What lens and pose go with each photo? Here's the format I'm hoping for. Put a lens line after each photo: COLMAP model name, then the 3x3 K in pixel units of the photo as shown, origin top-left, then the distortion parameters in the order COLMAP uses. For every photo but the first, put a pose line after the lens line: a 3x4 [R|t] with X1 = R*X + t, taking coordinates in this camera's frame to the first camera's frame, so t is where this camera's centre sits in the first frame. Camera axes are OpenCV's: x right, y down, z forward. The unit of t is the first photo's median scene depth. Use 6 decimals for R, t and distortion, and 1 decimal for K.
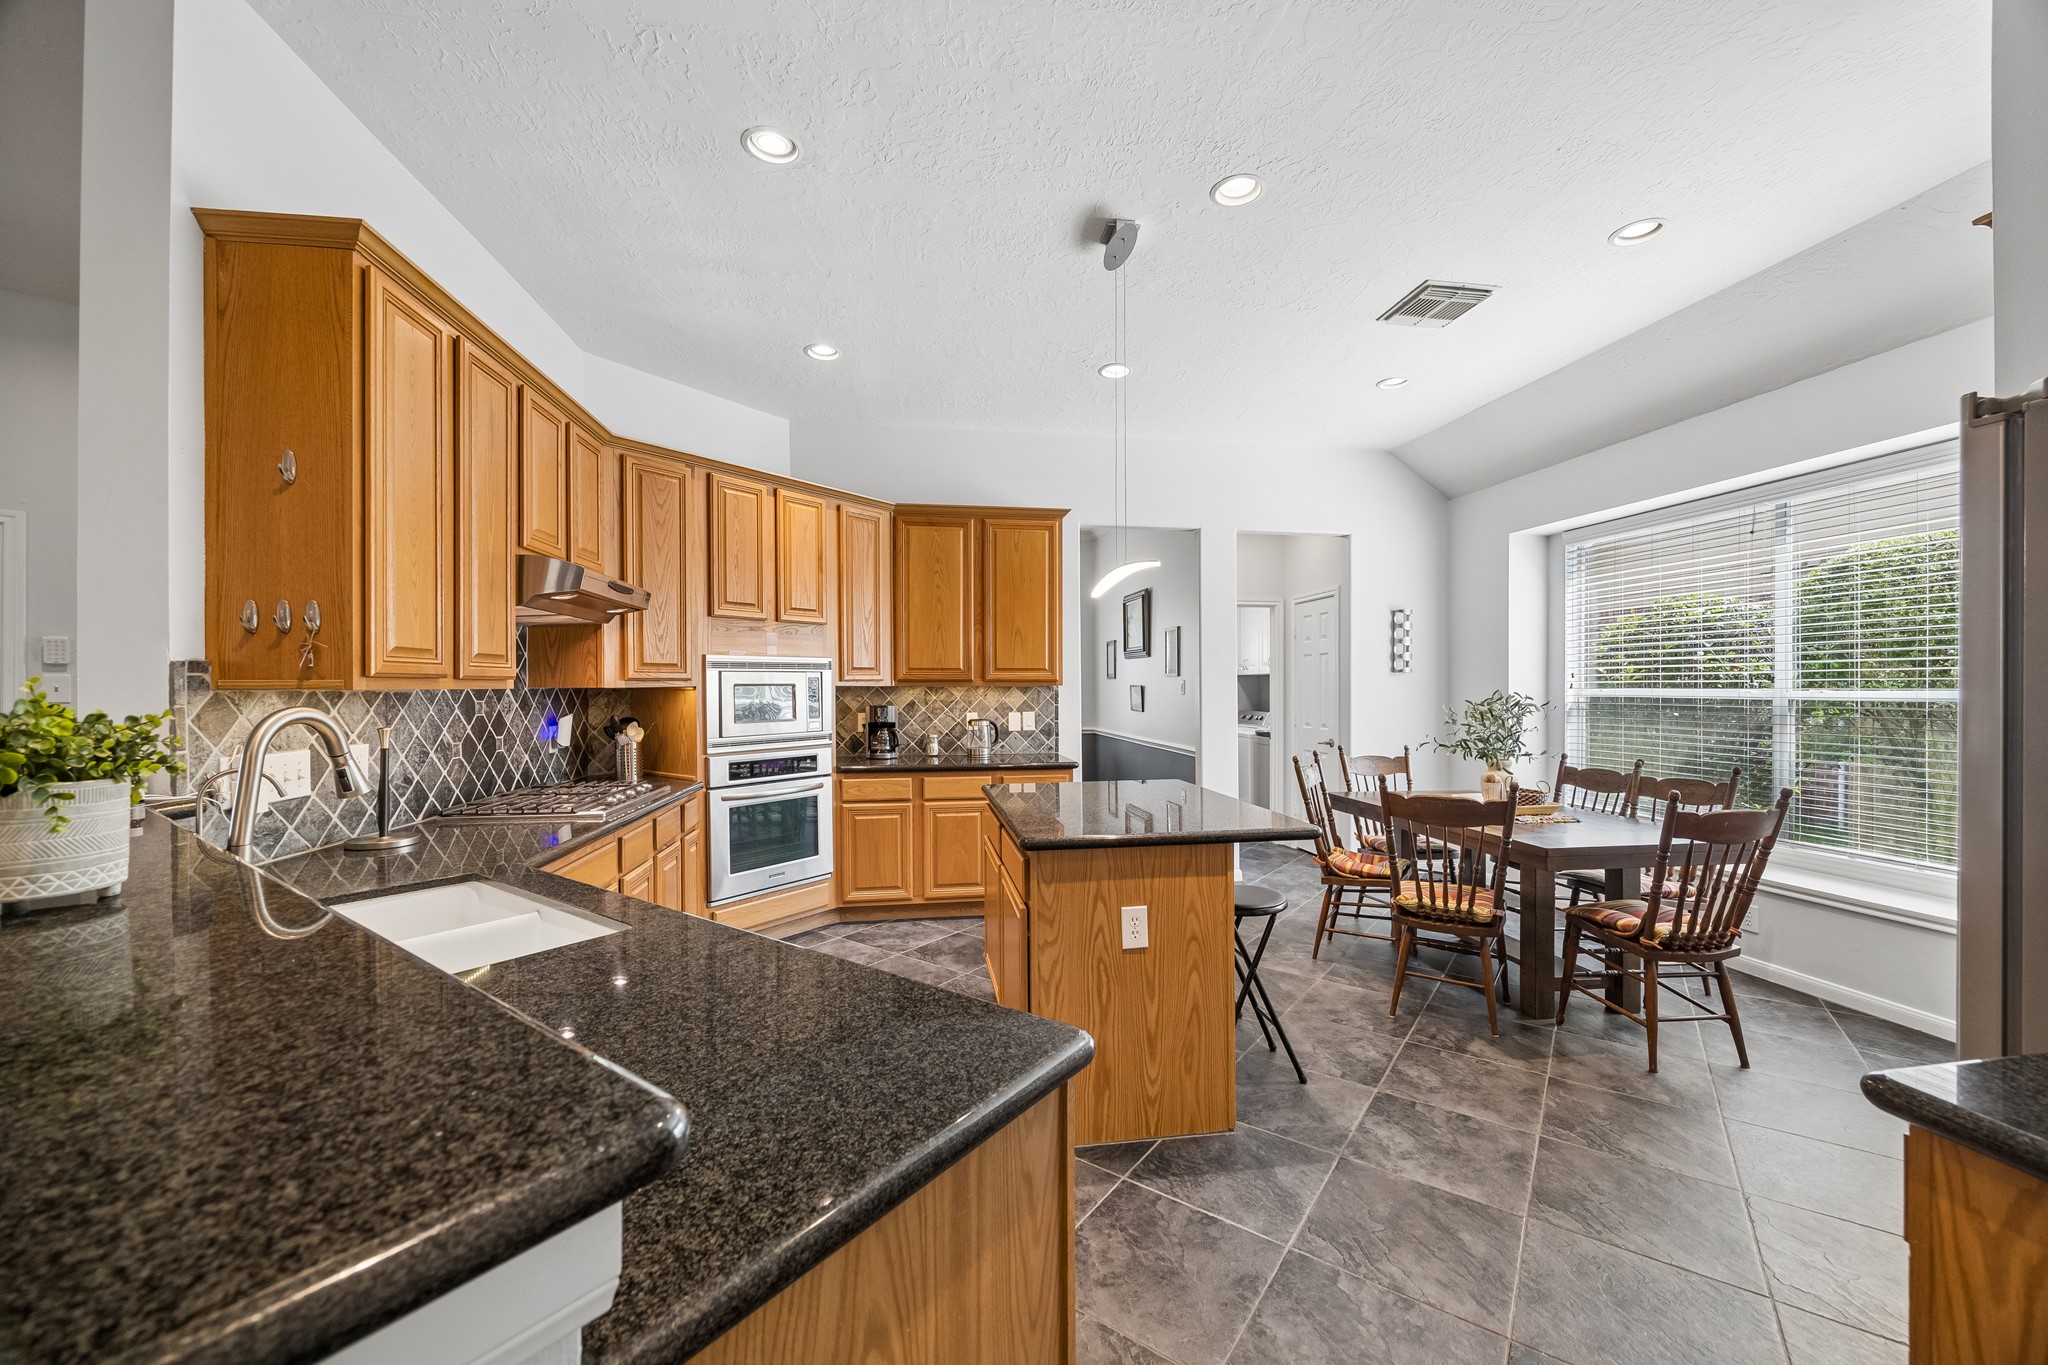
lens RADIAL K [[791.0, 0, 1074.4], [0, 791.0, 688.4], [0, 0, 1]] dist [-0.002257, -0.000122]
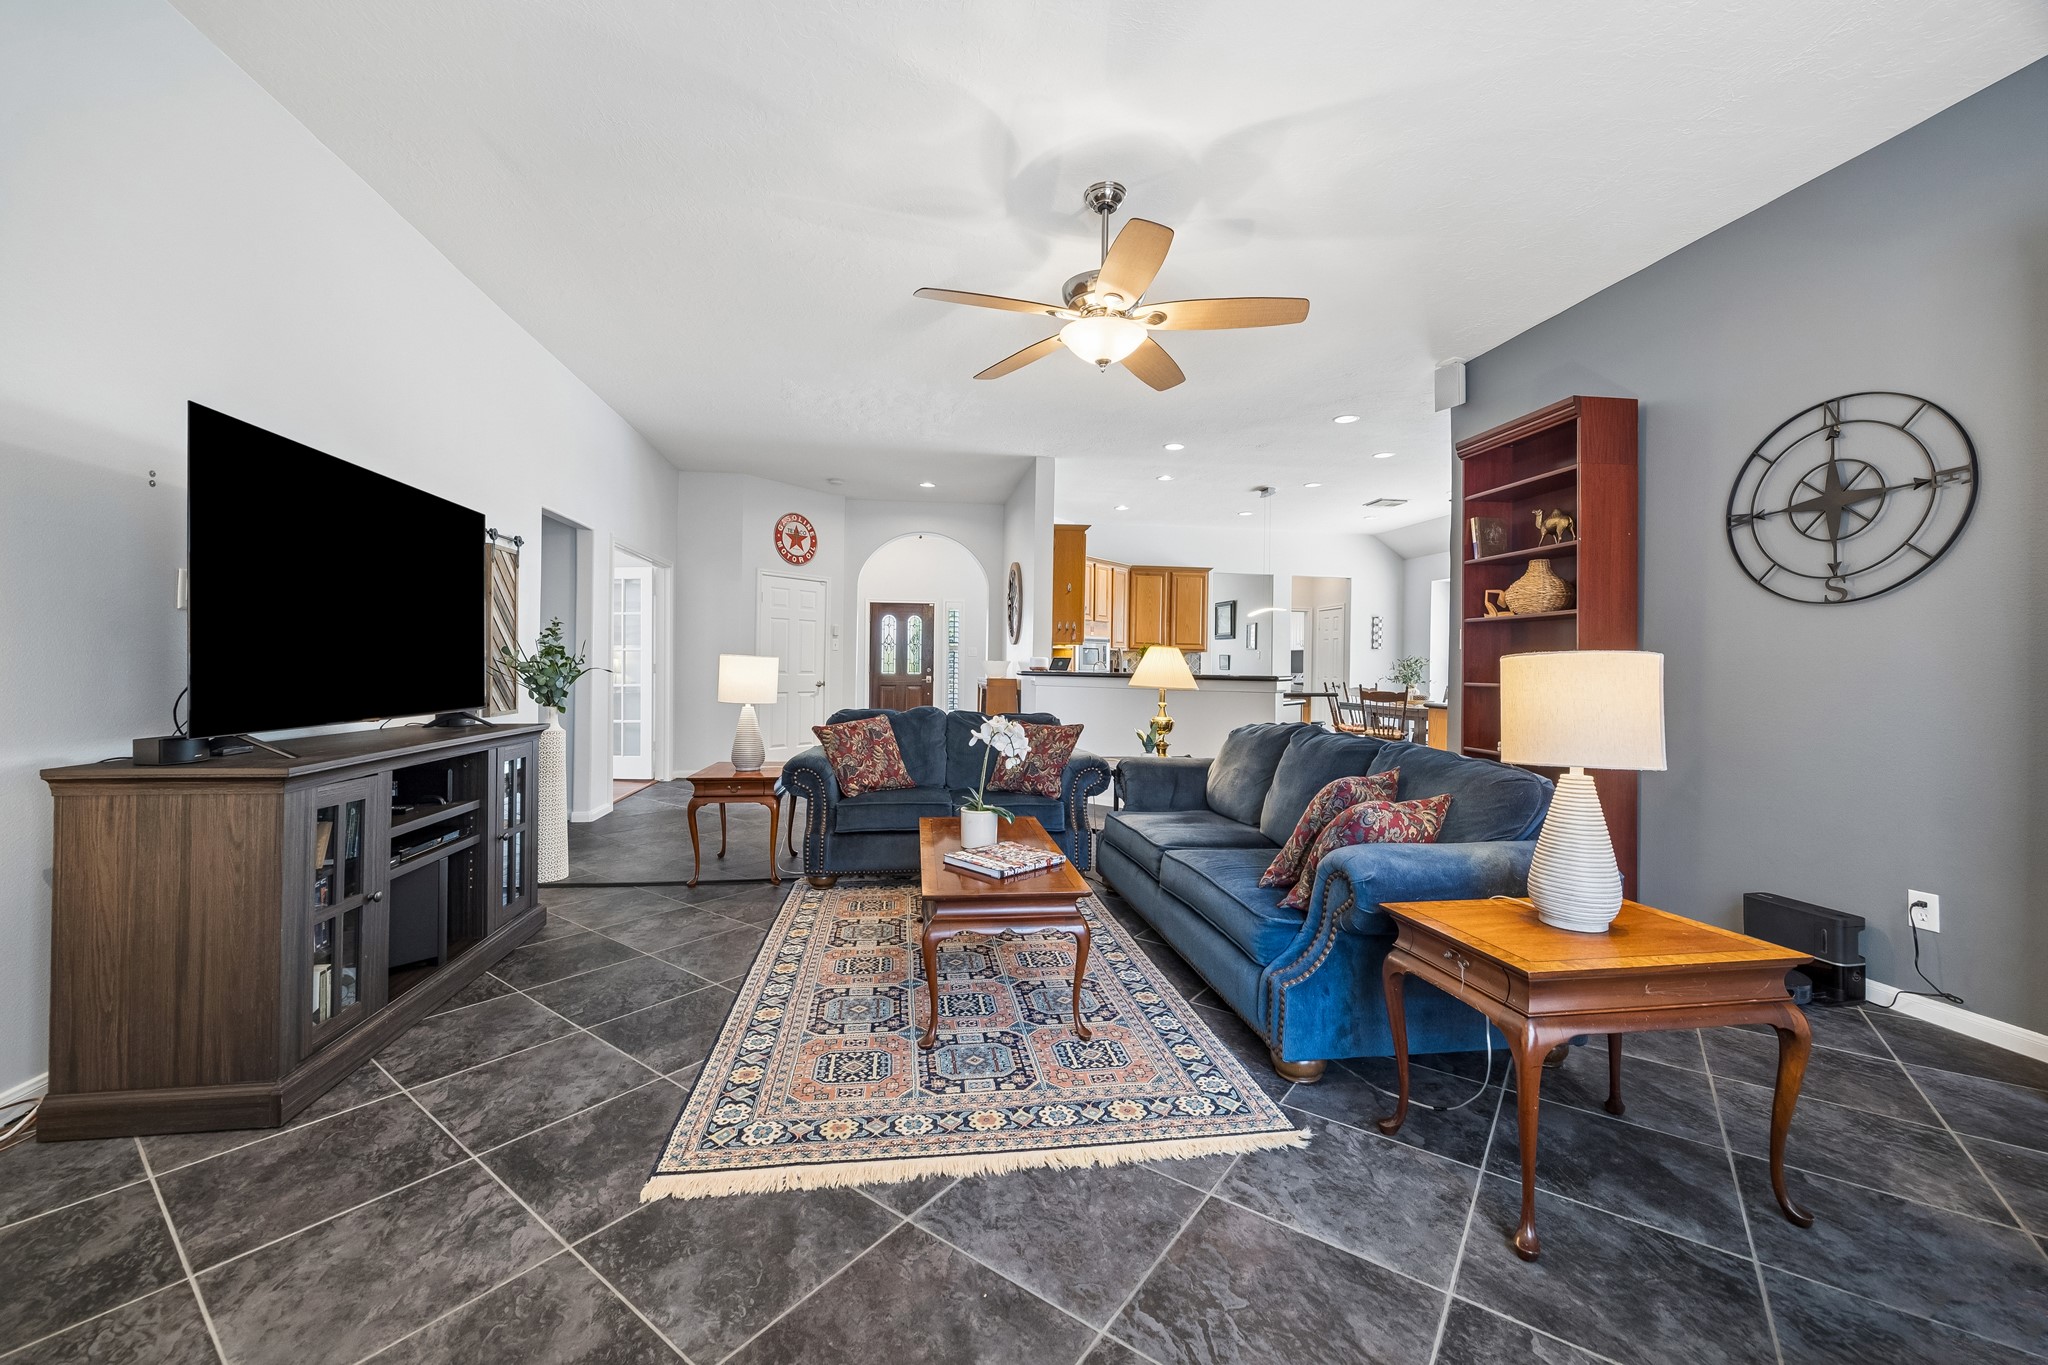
lens RADIAL K [[791.0, 0, 1017.8], [0, 791.0, 671.0], [0, 0, 1]] dist [-0.002257, -0.000122]
pose [[0.997733, 0.017485, -0.064991, -0.361958], [-0.017045, 0.999828, 0.007316, 0.036922], [0.065107, -0.006192, 0.997859, -1.063932]]
